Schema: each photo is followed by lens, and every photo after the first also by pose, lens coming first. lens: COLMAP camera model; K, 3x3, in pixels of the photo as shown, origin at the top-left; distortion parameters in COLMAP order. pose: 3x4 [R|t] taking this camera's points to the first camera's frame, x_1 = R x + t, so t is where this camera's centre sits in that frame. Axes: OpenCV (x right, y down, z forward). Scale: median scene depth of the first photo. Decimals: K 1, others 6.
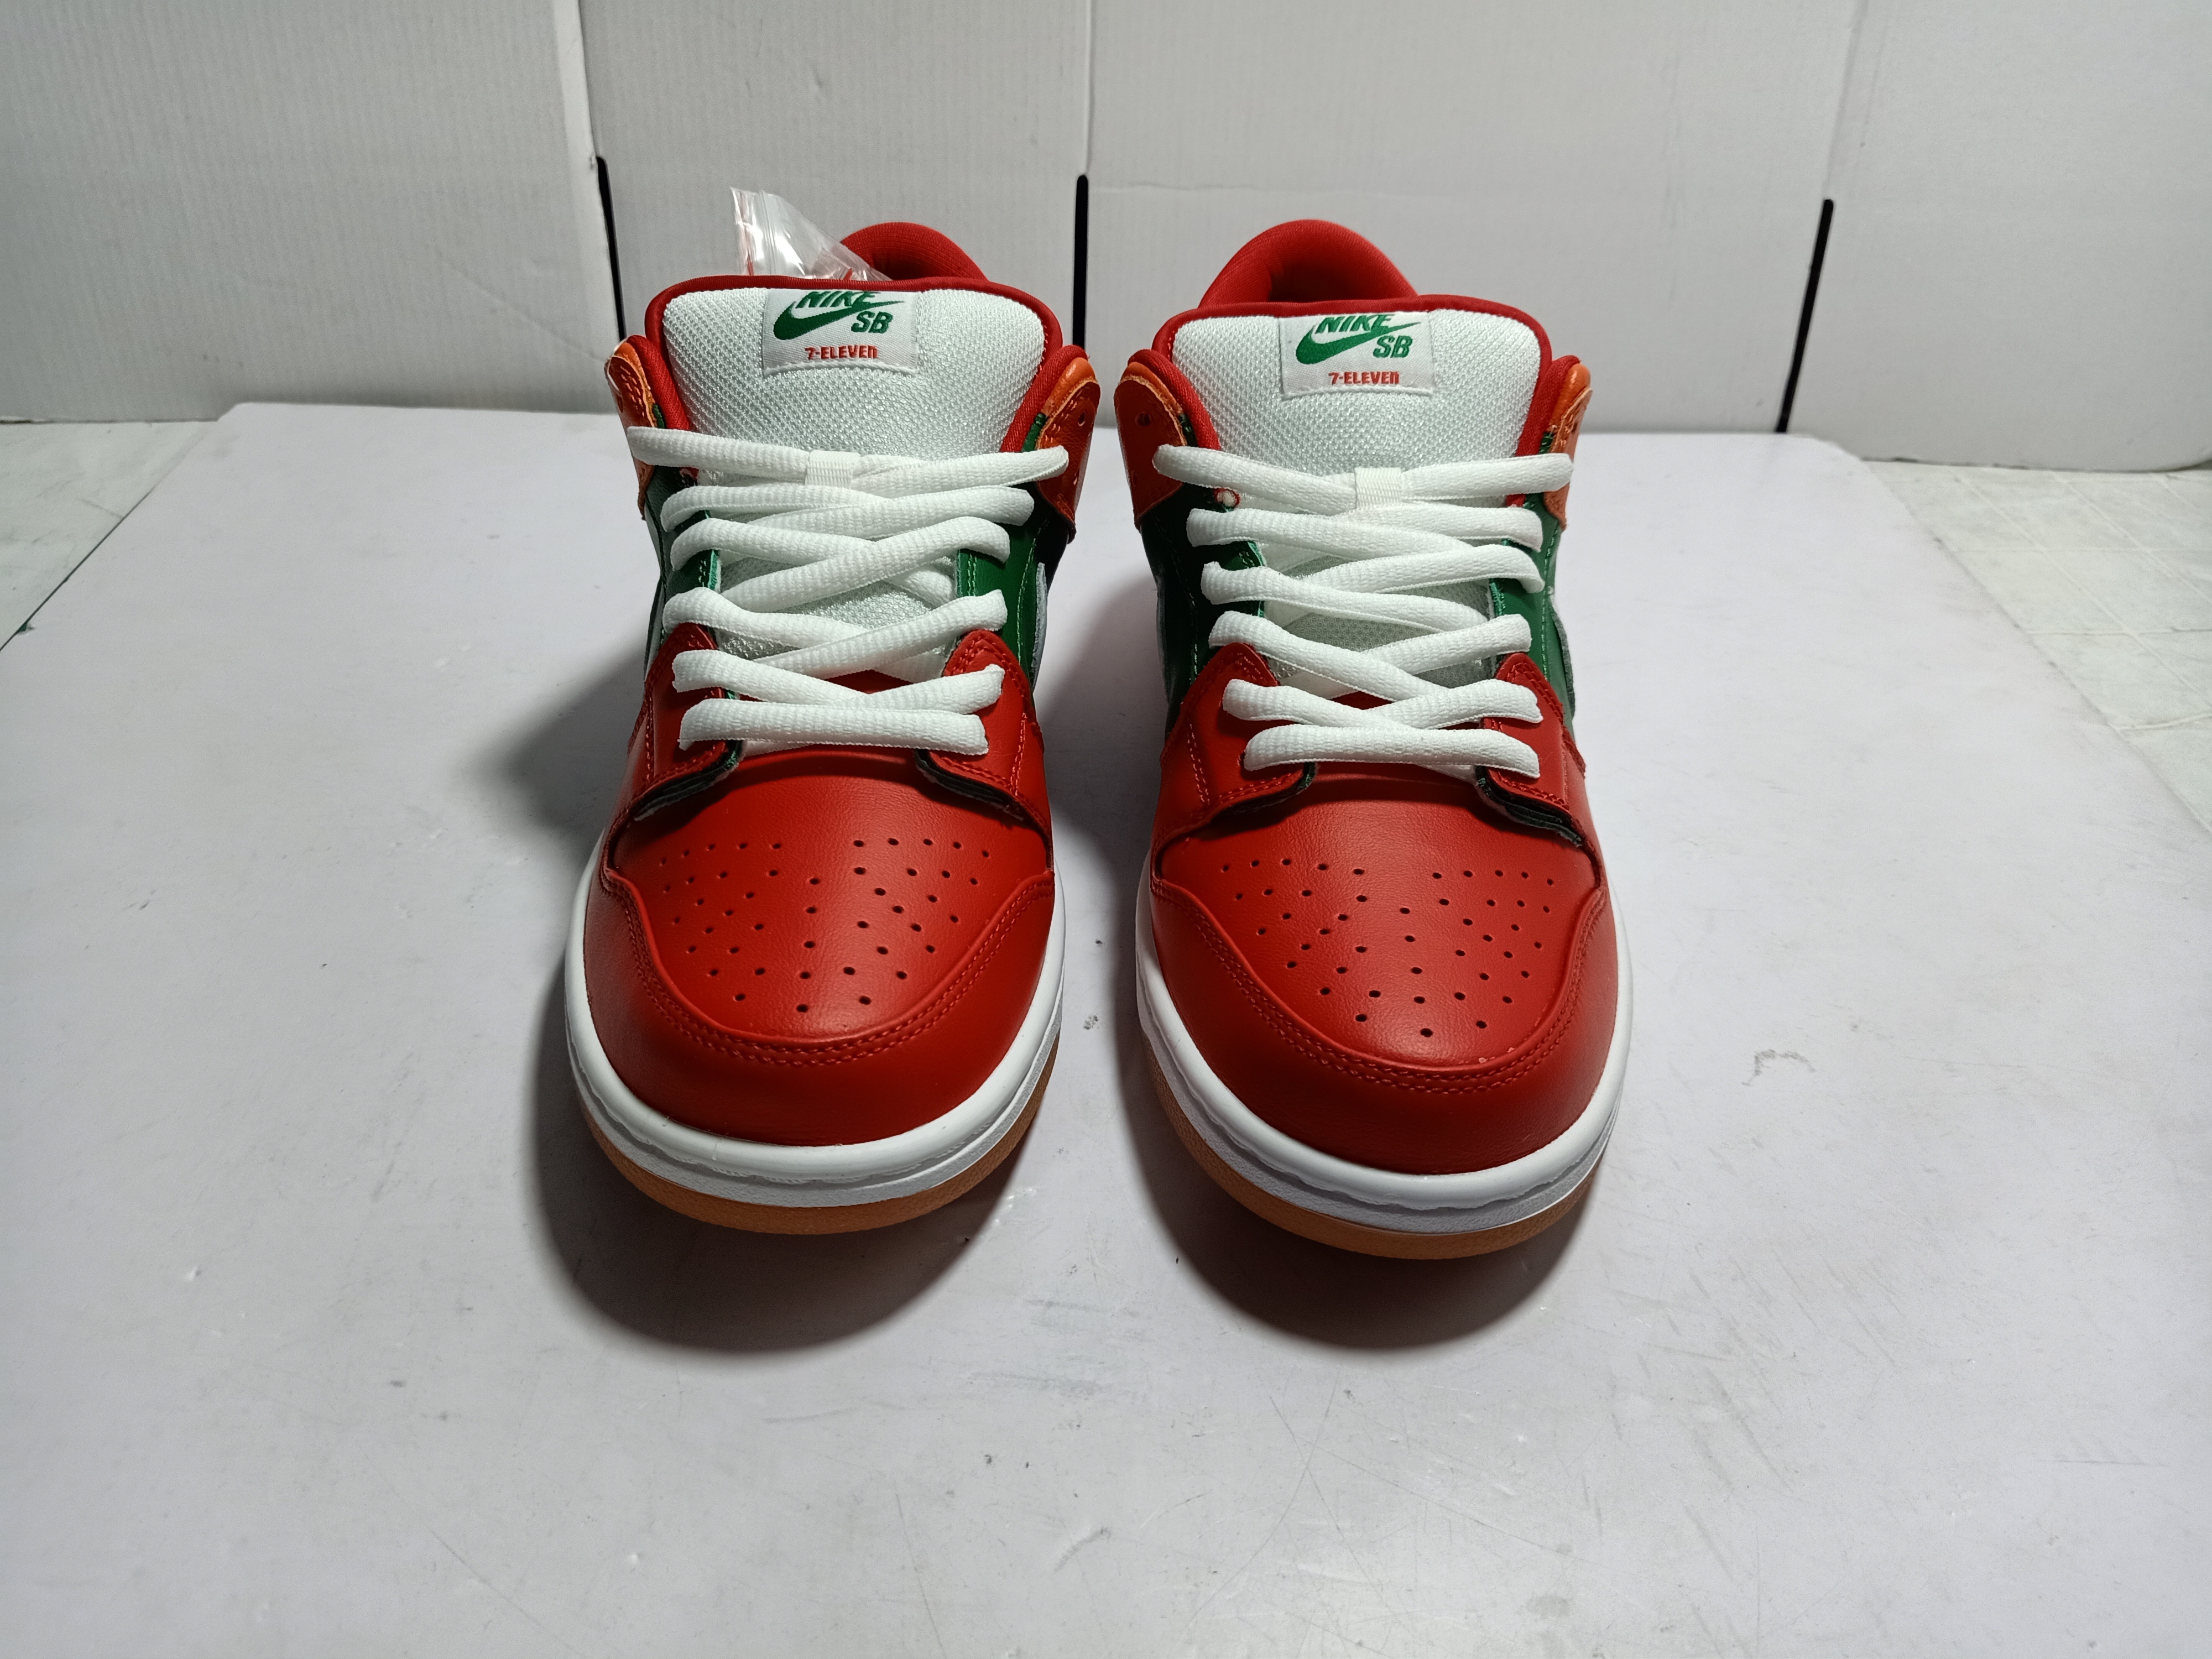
lens RADIAL K [[1661.3, 0, 1096.8], [0, 1661.3, 833.3], [0, 0, 1]] dist [0.026134, -0.055290]
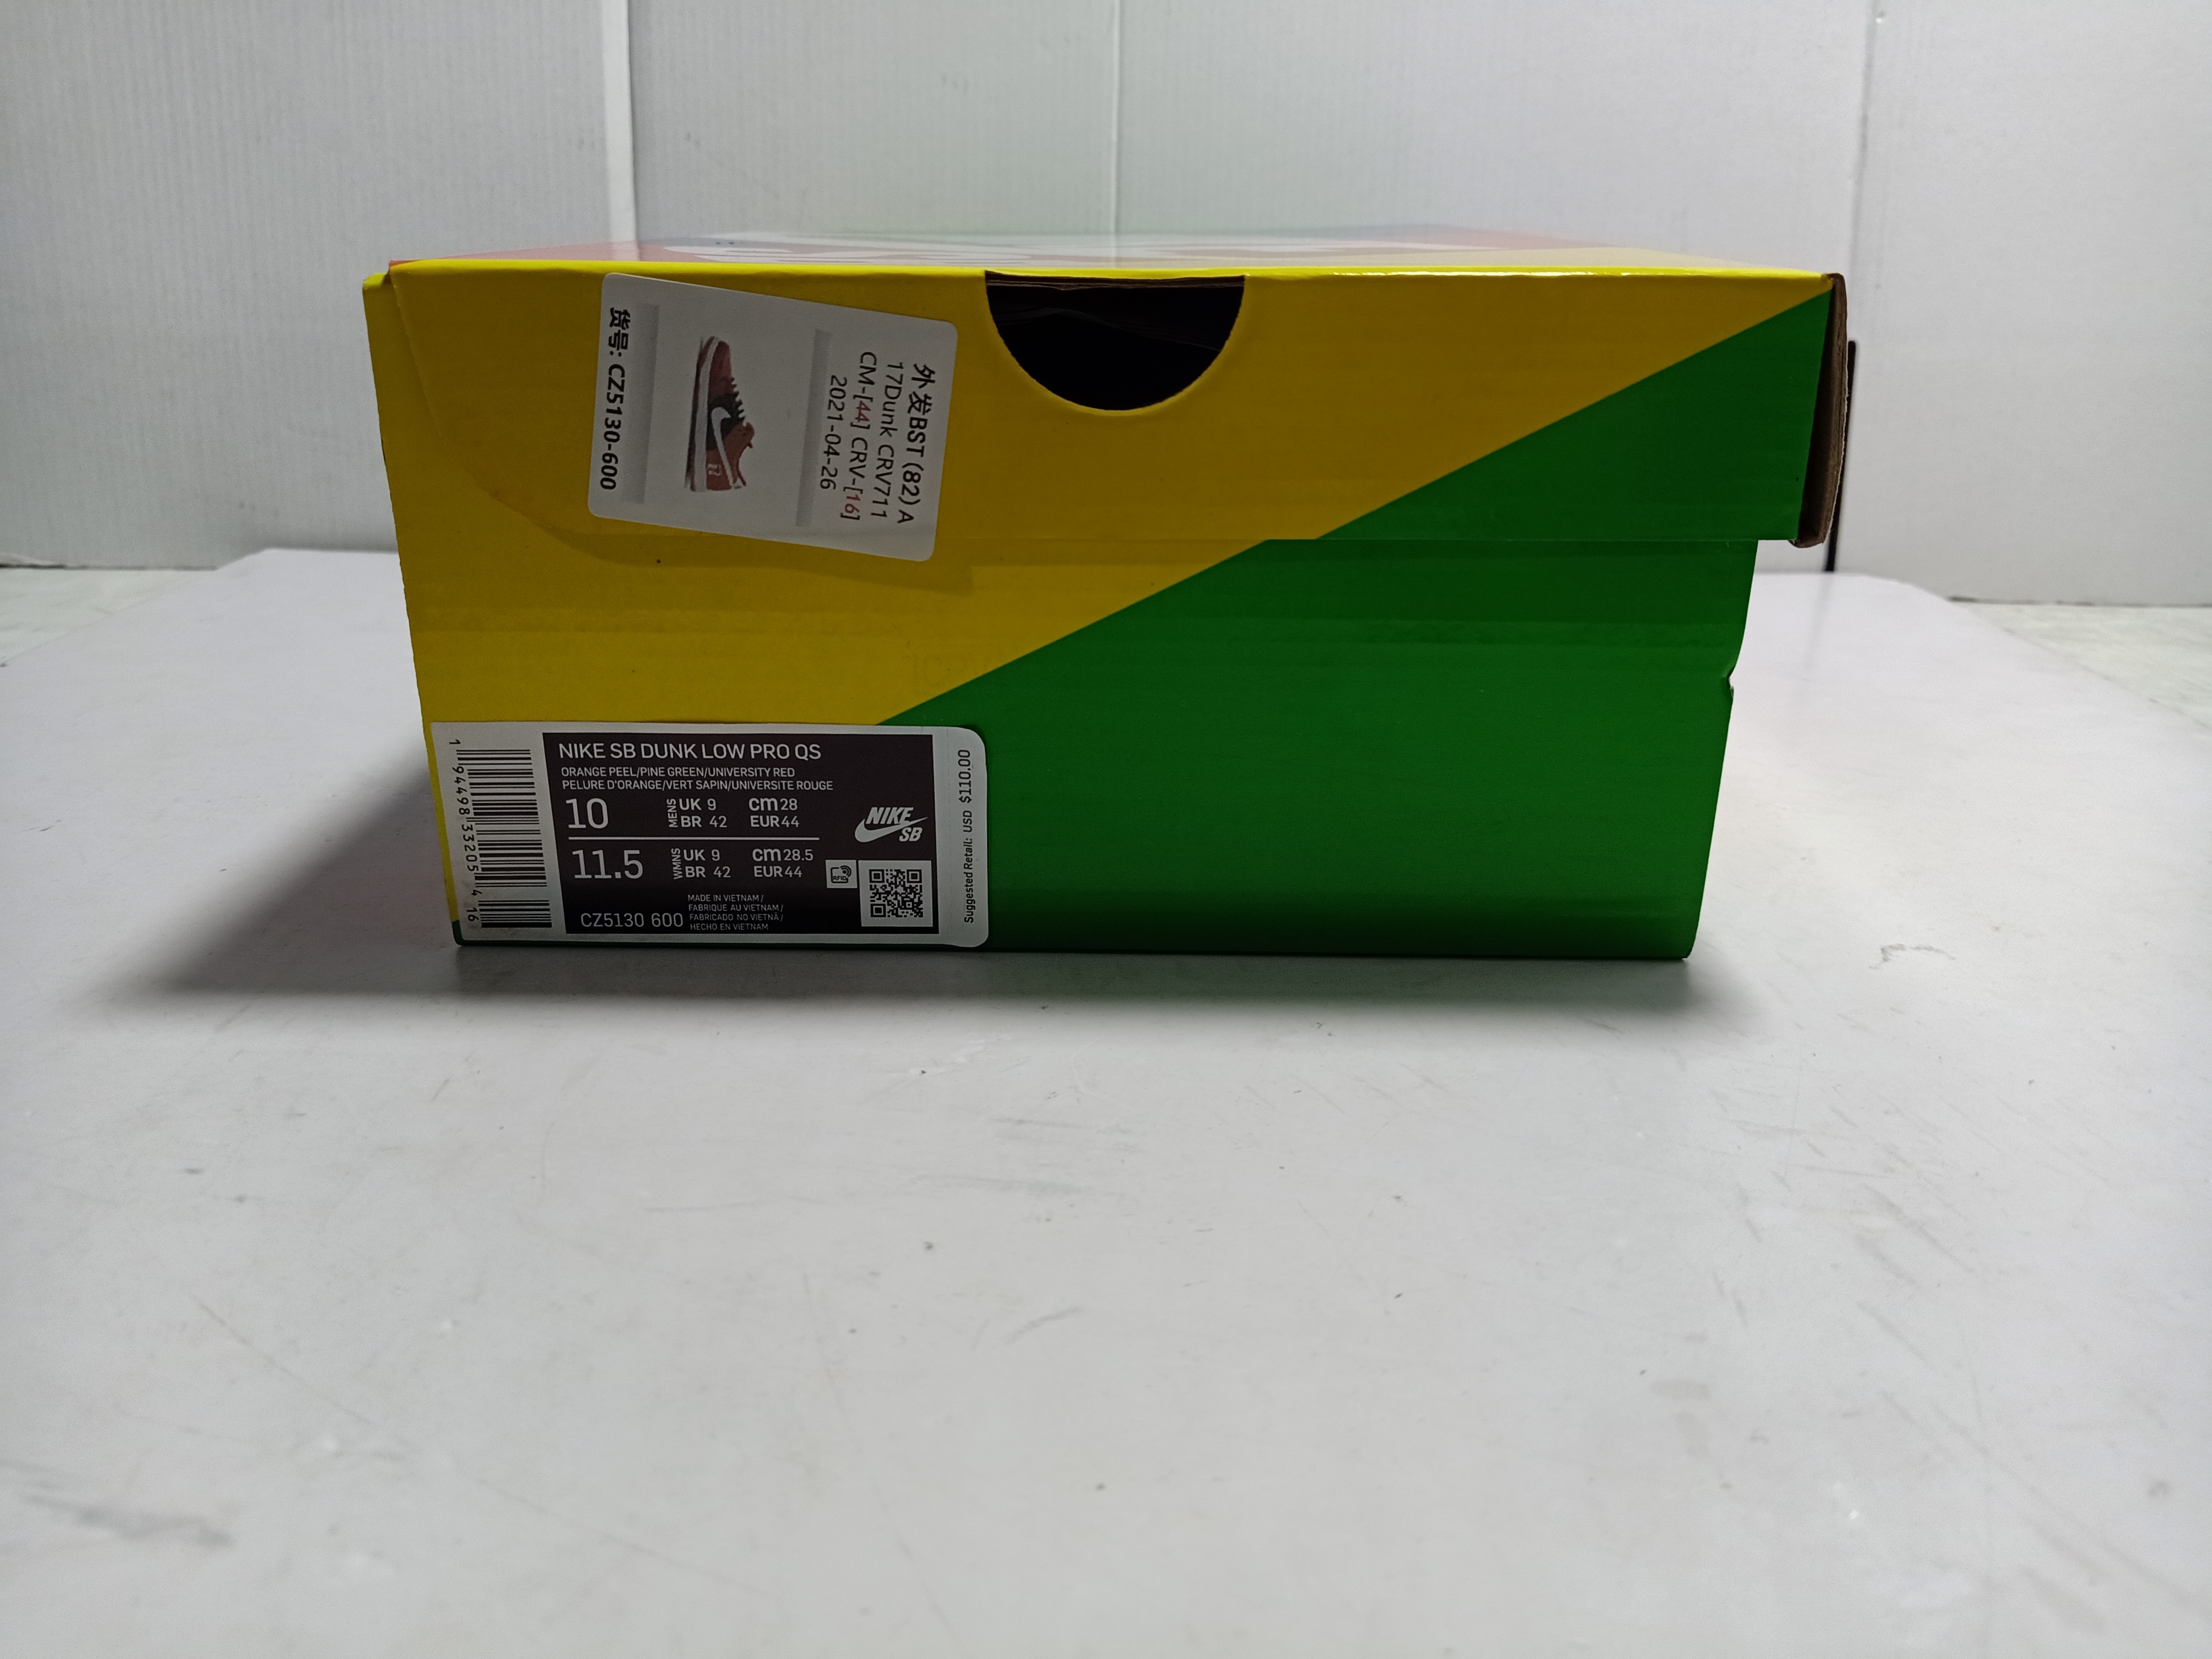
lens RADIAL K [[1661.3, 0, 1102.2], [0, 1661.3, 852.5], [0, 0, 1]] dist [0.026134, -0.055290]
pose [[0.999433, -0.005128, -0.033278, 0.032013], [-0.004213, 0.961517, -0.274712, 0.317447], [0.033406, 0.274696, 0.960951, 0.166890]]
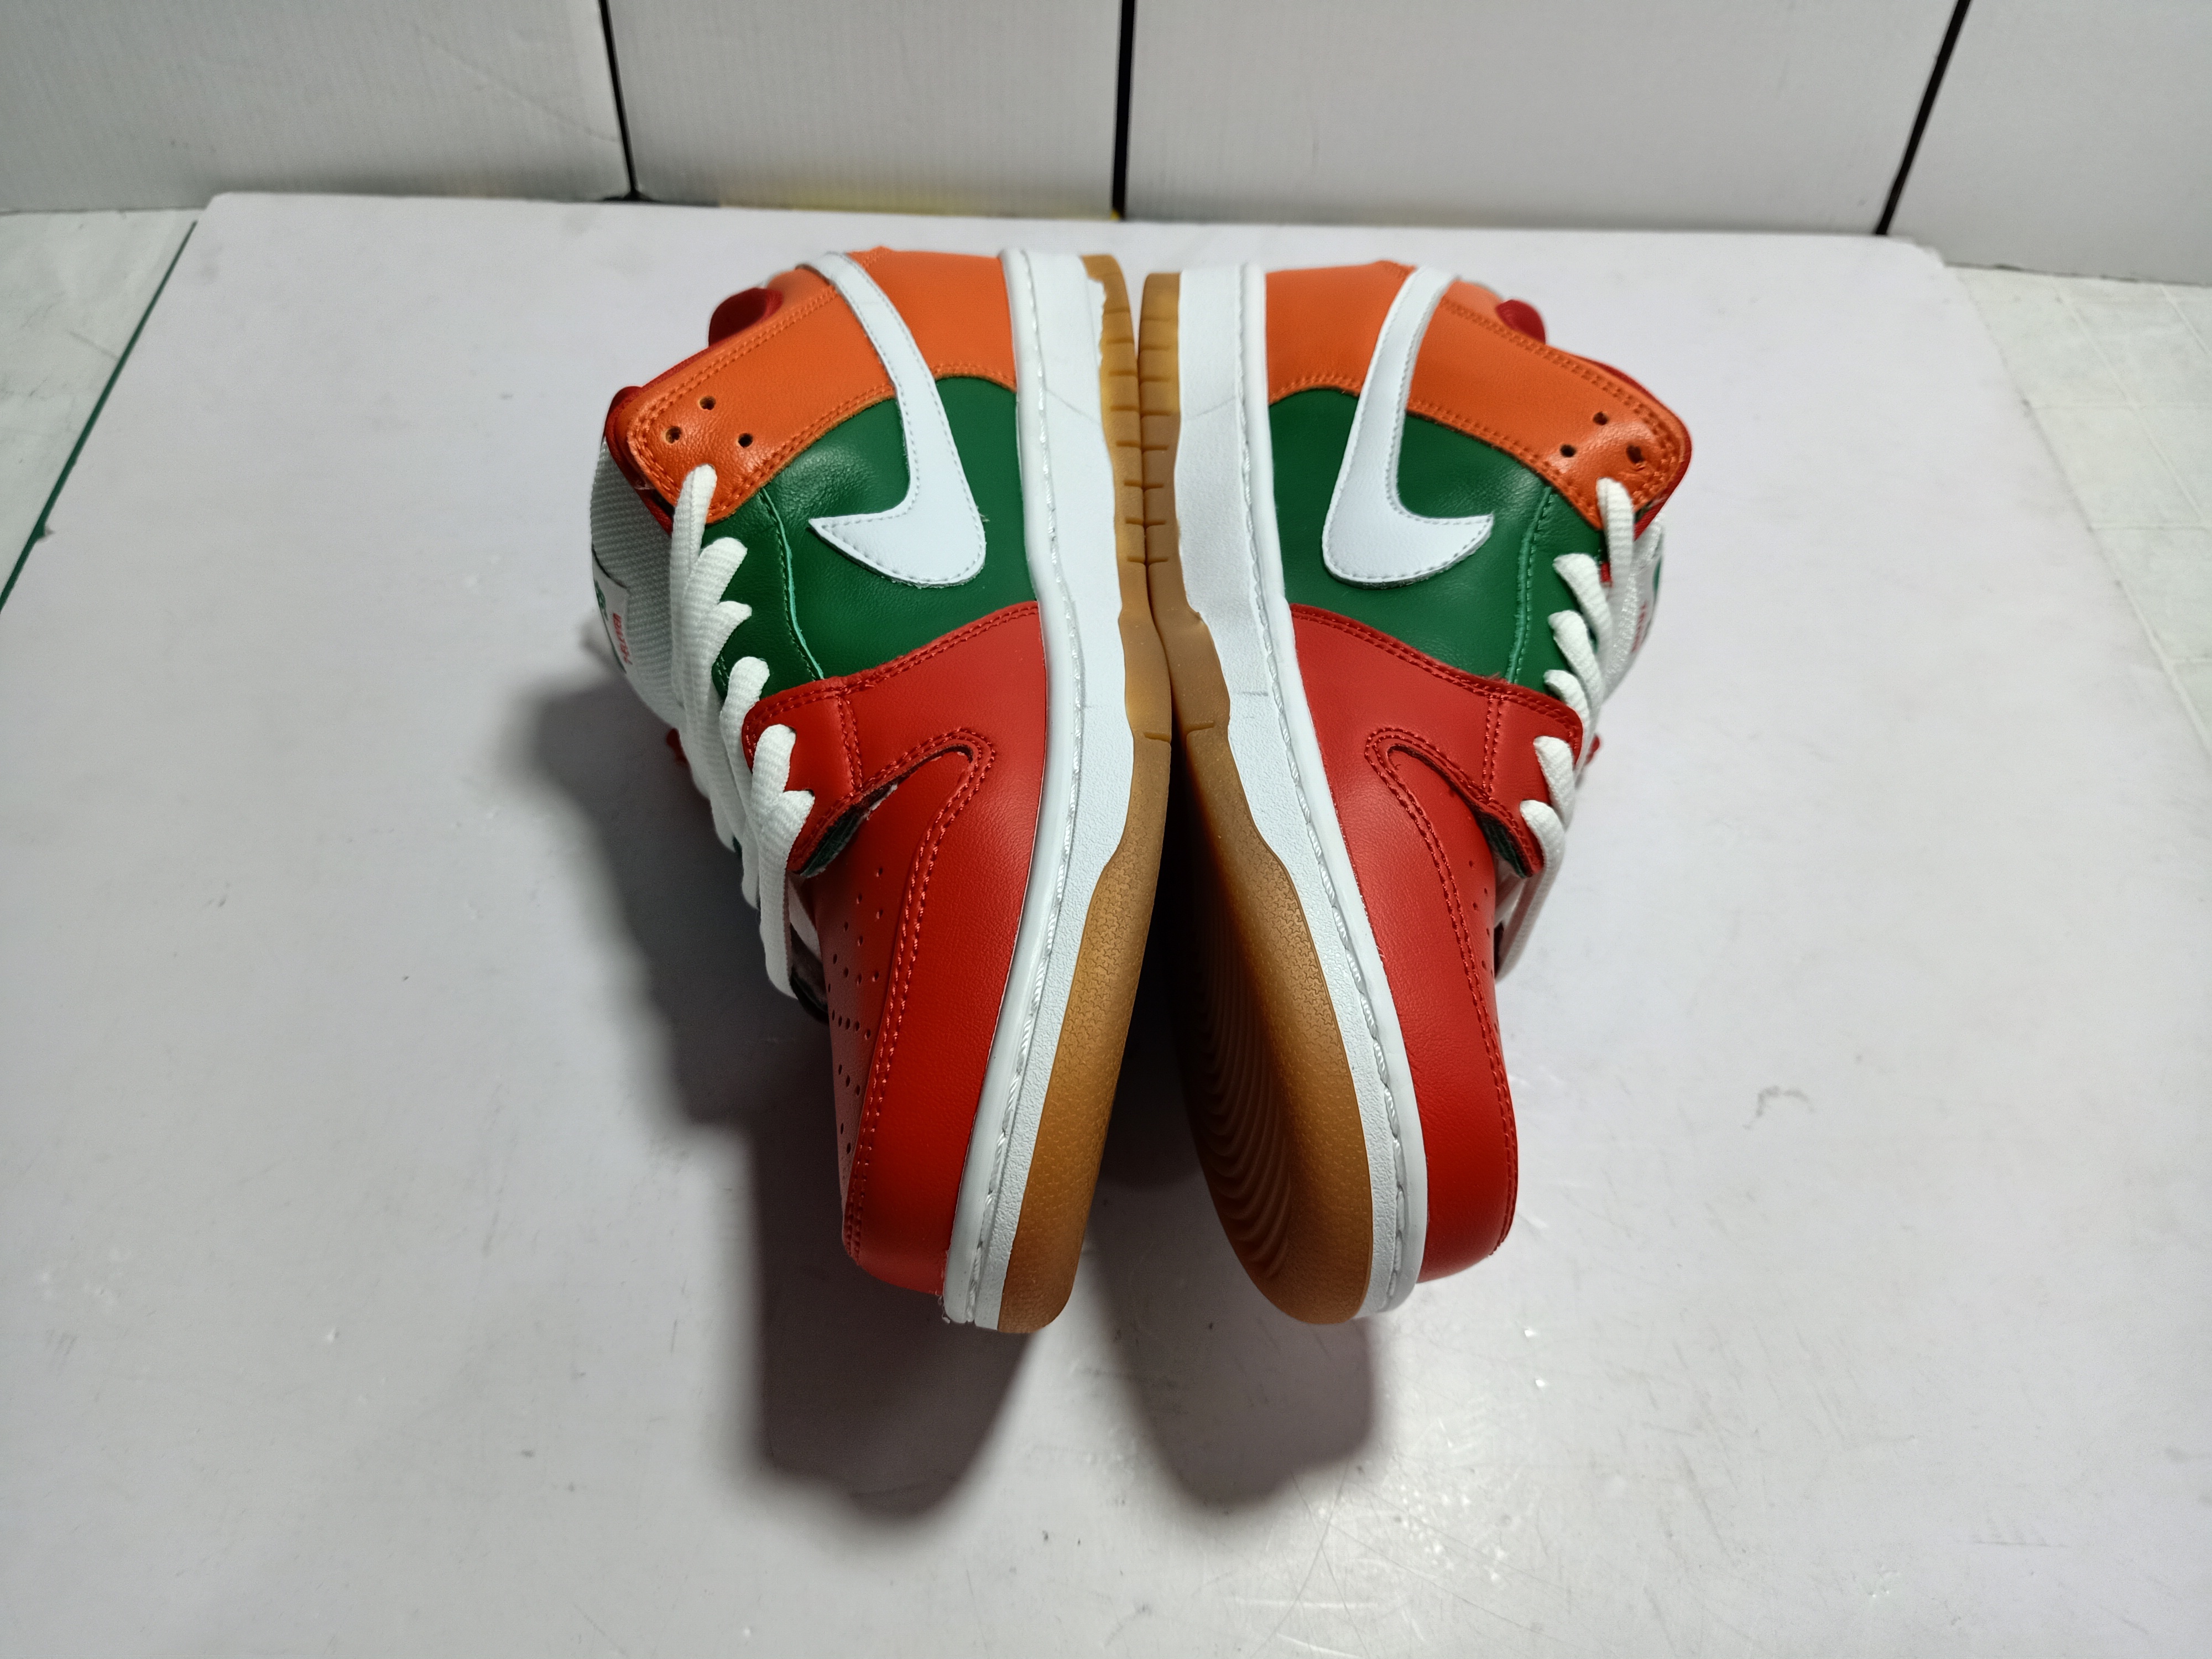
lens RADIAL K [[1661.3, 0, 1091.7], [0, 1661.3, 811.1], [0, 0, 1]] dist [0.026134, -0.055290]
pose [[0.999843, 0.016371, -0.006770, -0.025846], [-0.013678, 0.956238, 0.292270, -0.341320], [0.011258, -0.292131, 0.956312, 0.031901]]
